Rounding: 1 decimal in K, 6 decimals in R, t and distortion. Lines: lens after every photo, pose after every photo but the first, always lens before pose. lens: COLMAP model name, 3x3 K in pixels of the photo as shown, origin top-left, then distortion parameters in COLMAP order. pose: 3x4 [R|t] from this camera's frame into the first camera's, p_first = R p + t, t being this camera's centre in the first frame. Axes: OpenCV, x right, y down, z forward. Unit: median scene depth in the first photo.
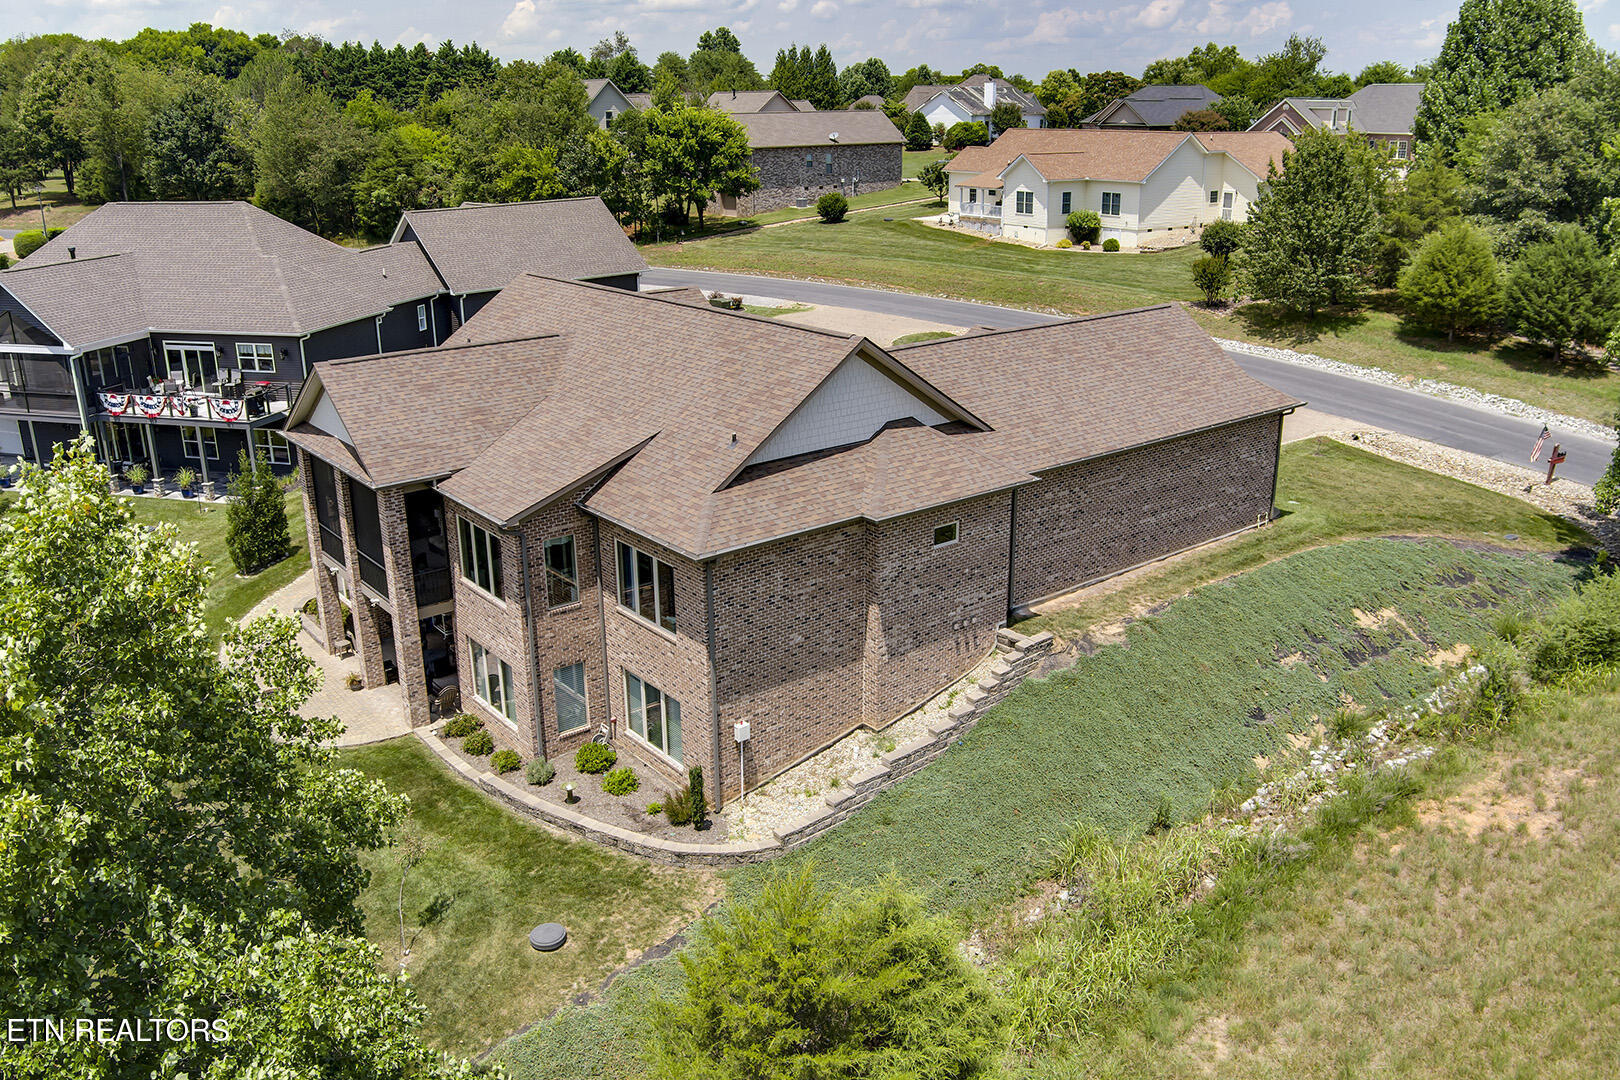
lens RADIAL K [[1340.9, 0, 810.0], [0, 1340.9, 540.0], [0, 0, 1]] dist [-0.065983, 0.014297]
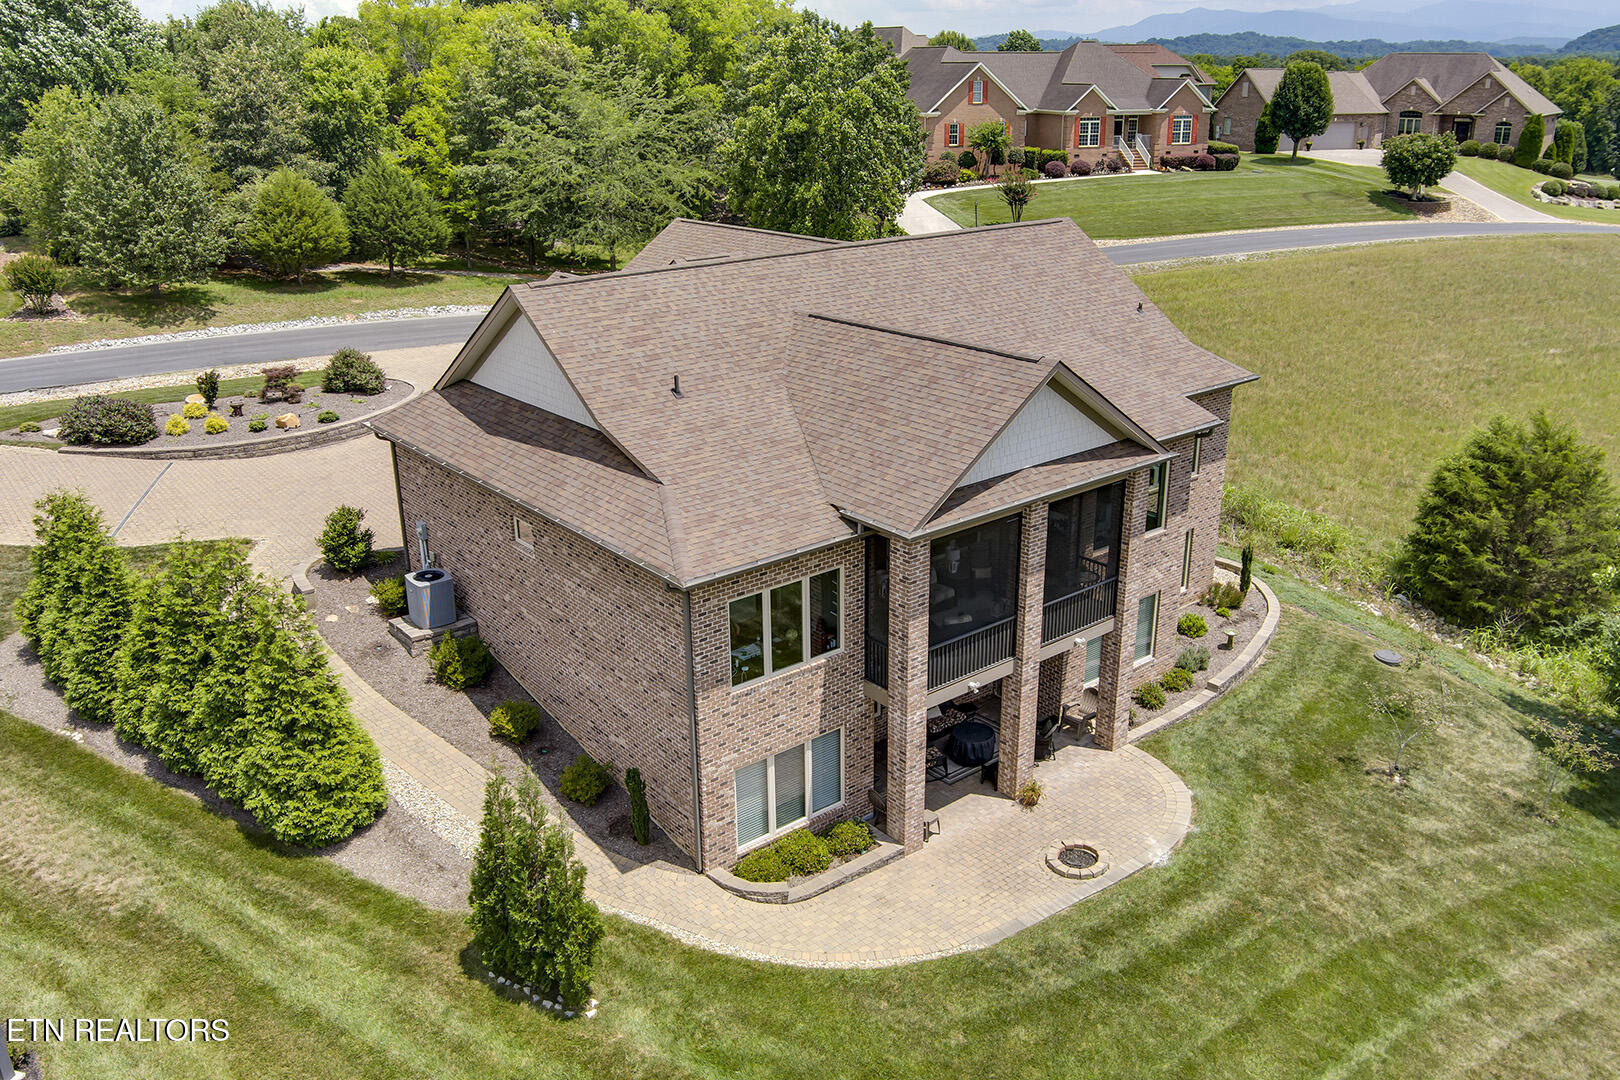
lens RADIAL K [[1324.9, 0, 810.0], [0, 1324.9, 540.0], [0, 0, 1]] dist [-0.069424, 0.002820]
pose [[-0.015931, -0.335075, 0.942057, -0.416701], [0.329677, 0.887729, 0.321326, -0.124644], [-0.943959, 0.315694, 0.096324, 0.424251]]
